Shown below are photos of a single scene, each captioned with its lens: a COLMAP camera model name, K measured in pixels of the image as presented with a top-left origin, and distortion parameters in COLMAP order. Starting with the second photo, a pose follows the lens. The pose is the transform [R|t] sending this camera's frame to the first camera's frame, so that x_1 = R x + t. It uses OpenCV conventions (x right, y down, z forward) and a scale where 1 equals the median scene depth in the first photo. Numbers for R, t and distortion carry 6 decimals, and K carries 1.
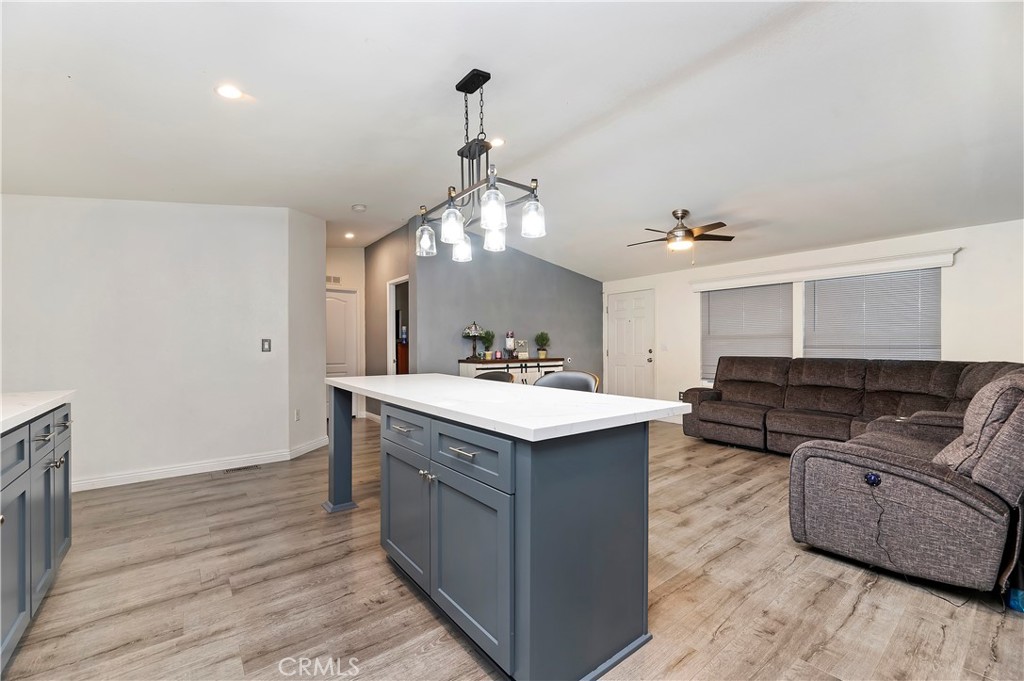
lens RADIAL K [[416.4, 0, 511.1], [0, 416.4, 347.3], [0, 0, 1]] dist [-0.000542, 0.000490]
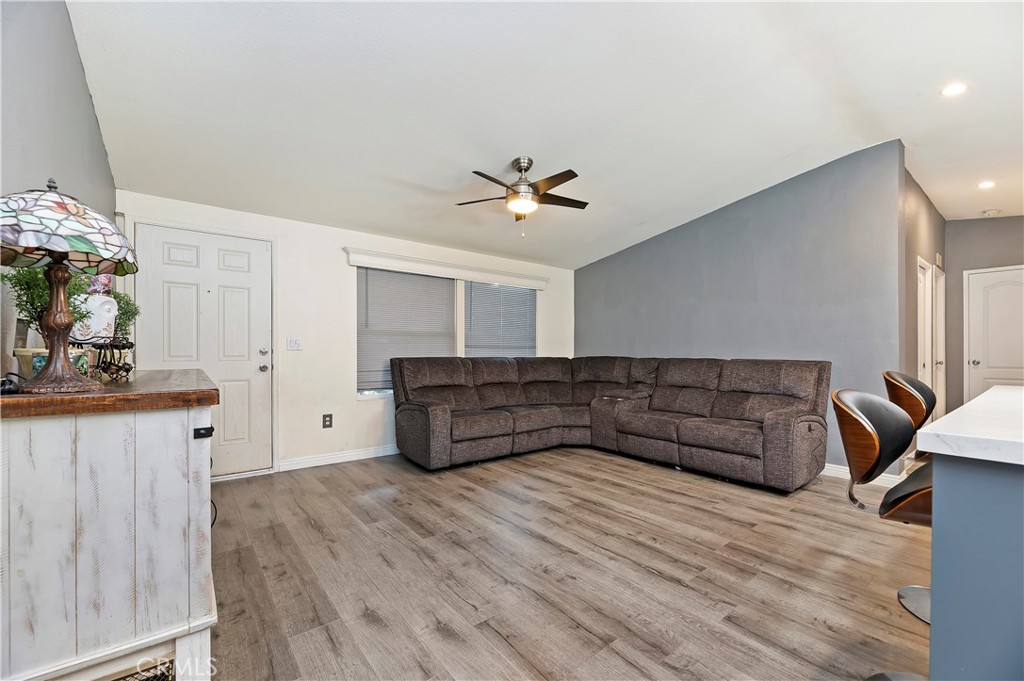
lens RADIAL K [[419.0, 0, 511.6], [0, 419.0, 353.9], [0, 0, 1]] dist [-0.003187, -0.000225]
pose [[0.001155, -0.001978, 0.999997, -0.343536], [0.000239, 0.999998, 0.001977, 0.017636], [-0.999999, 0.000237, 0.001155, 1.029437]]
